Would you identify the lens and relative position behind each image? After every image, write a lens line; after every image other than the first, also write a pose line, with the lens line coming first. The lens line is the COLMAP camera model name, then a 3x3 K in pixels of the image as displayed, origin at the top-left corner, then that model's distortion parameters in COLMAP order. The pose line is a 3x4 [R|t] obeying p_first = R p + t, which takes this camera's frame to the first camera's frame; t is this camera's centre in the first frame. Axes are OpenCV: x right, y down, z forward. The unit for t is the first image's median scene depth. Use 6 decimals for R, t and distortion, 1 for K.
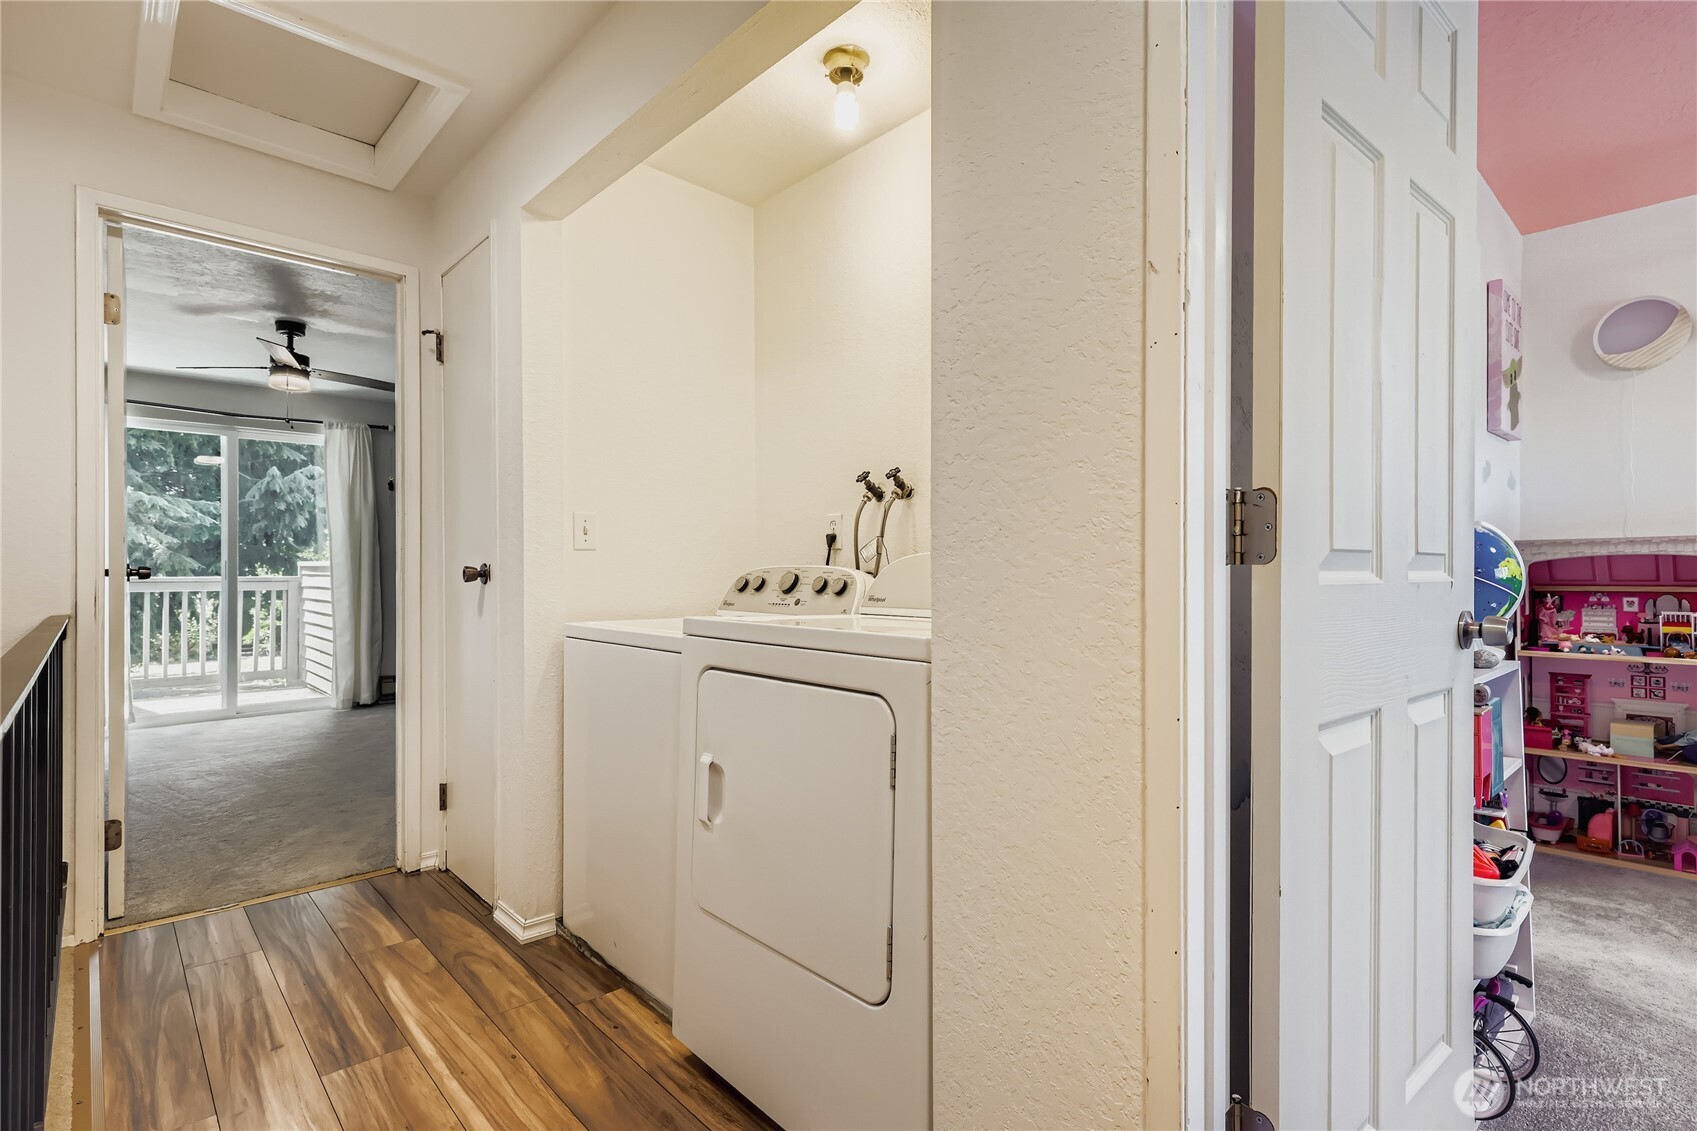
lens RADIAL K [[822.9, 0, 848.5], [0, 822.9, 565.5], [0, 0, 1]] dist [0.014845, -0.000116]
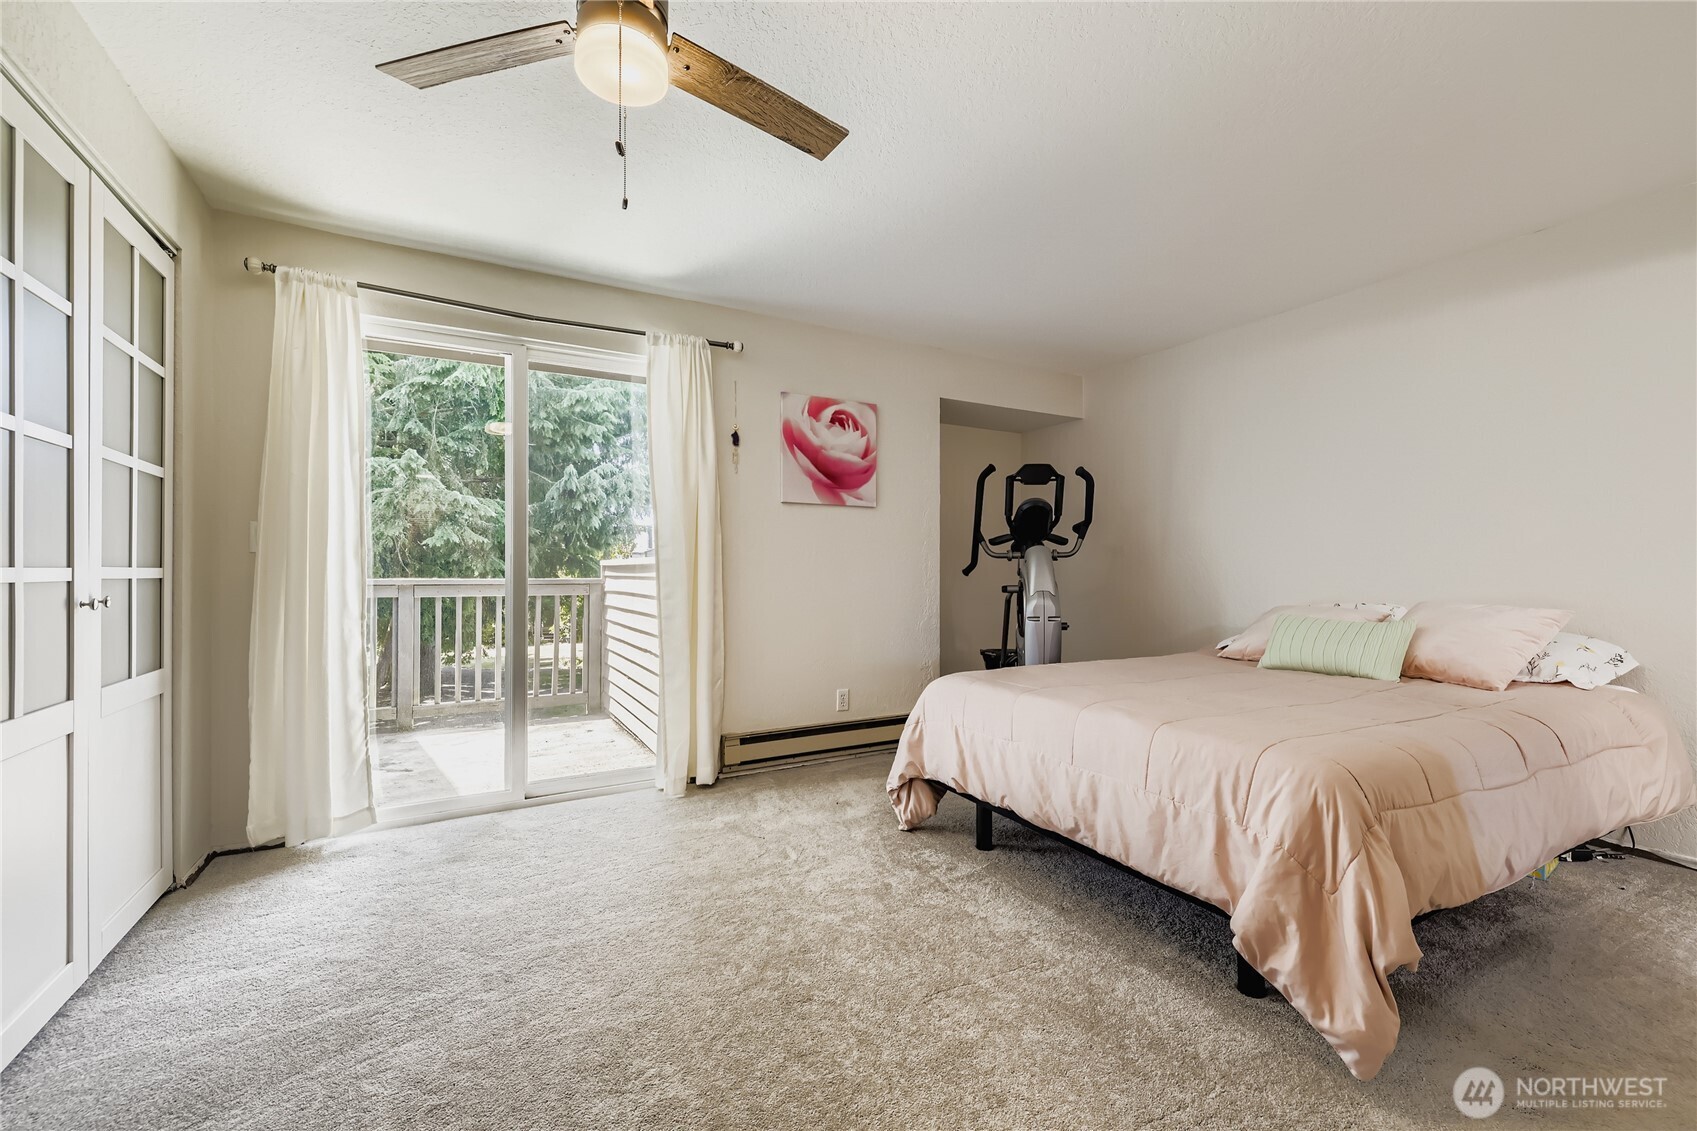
lens RADIAL K [[713.6, 0, 847.8], [0, 713.6, 573.2], [0, 0, 1]] dist [0.000466, -0.000446]
pose [[0.972870, 0.004875, -0.231302, -0.198707], [-0.003686, 0.999978, 0.005571, 0.002979], [0.231324, -0.004568, 0.972866, 0.281028]]
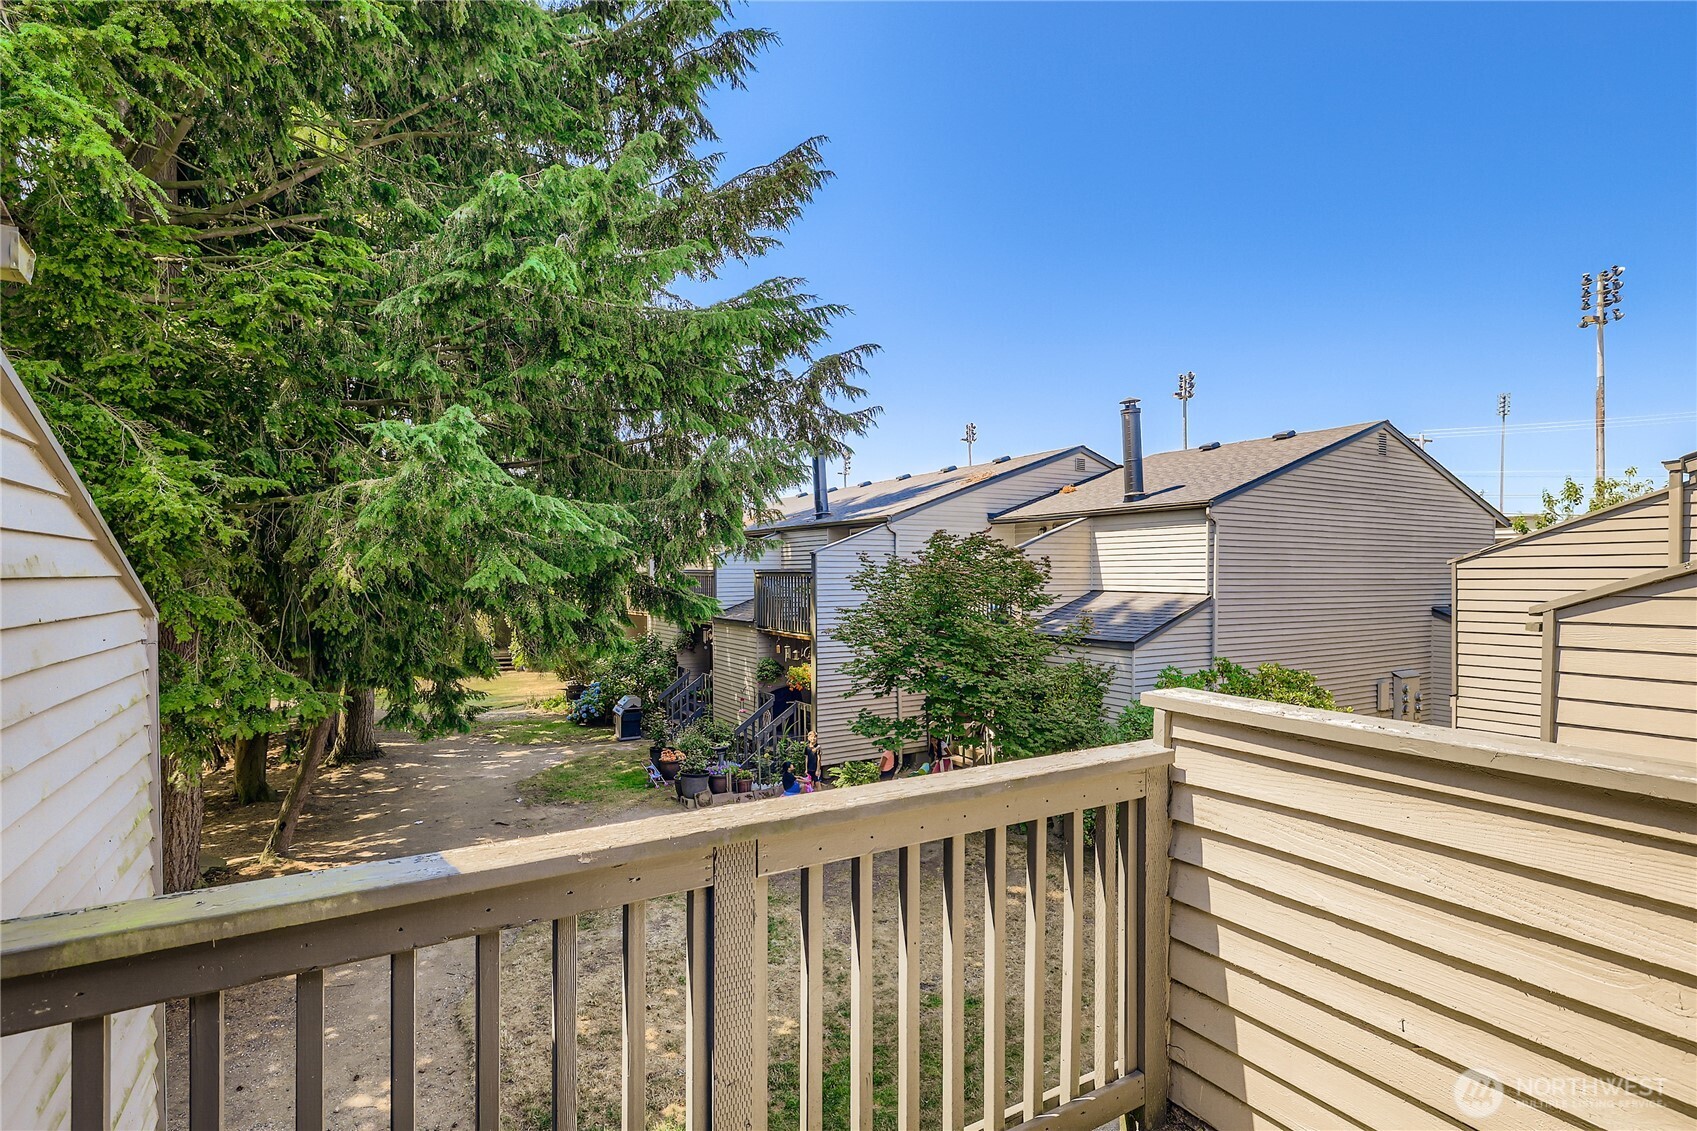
lens RADIAL K [[822.9, 0, 848.5], [0, 822.9, 565.5], [0, 0, 1]] dist [0.014845, -0.000116]
pose [[0.979896, 0.000742, -0.199509, -0.545292], [-0.001354, 0.999995, -0.002930, -0.037200], [0.199506, 0.003142, 0.979892, 0.530425]]
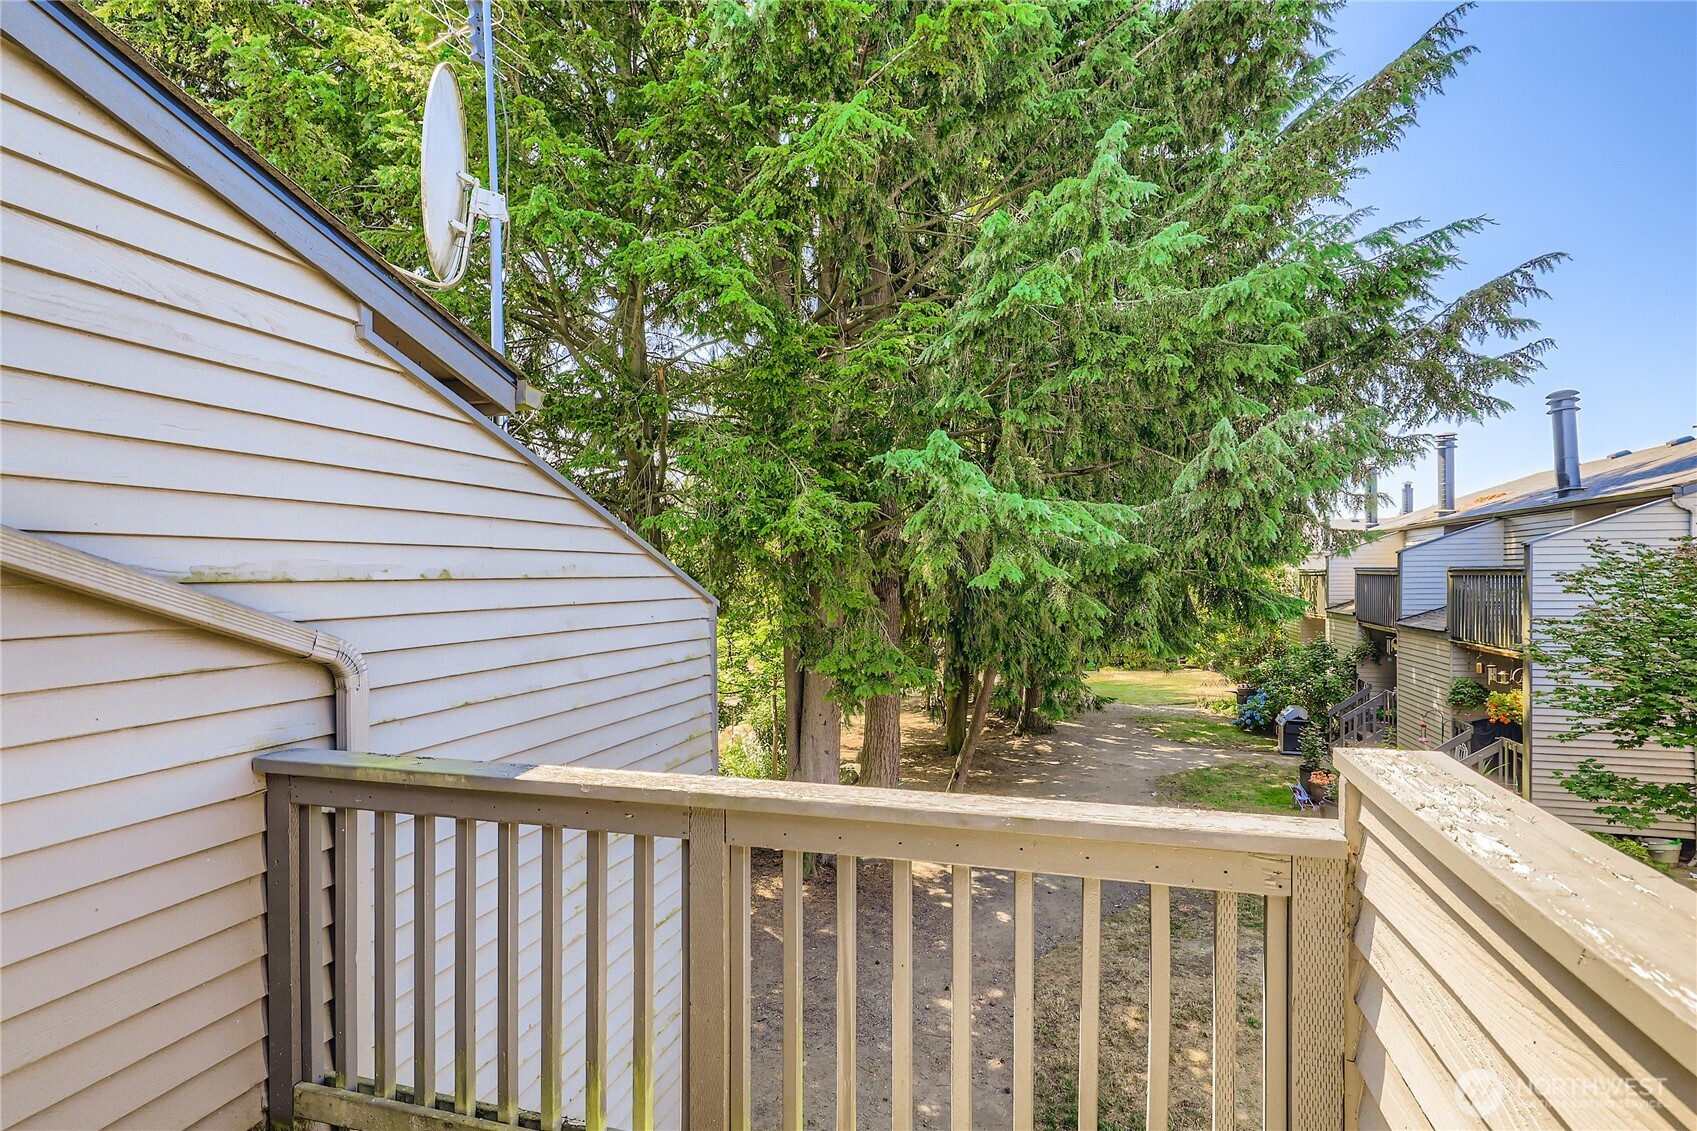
lens RADIAL K [[802.3, 0, 843.6], [0, 802.3, 557.8], [0, 0, 1]] dist [0.010431, -0.000476]
pose [[0.516133, -0.018112, -0.856317, -0.437261], [0.009057, 0.999836, -0.015689, -0.036253], [0.856460, 0.000342, 0.516213, 0.611466]]
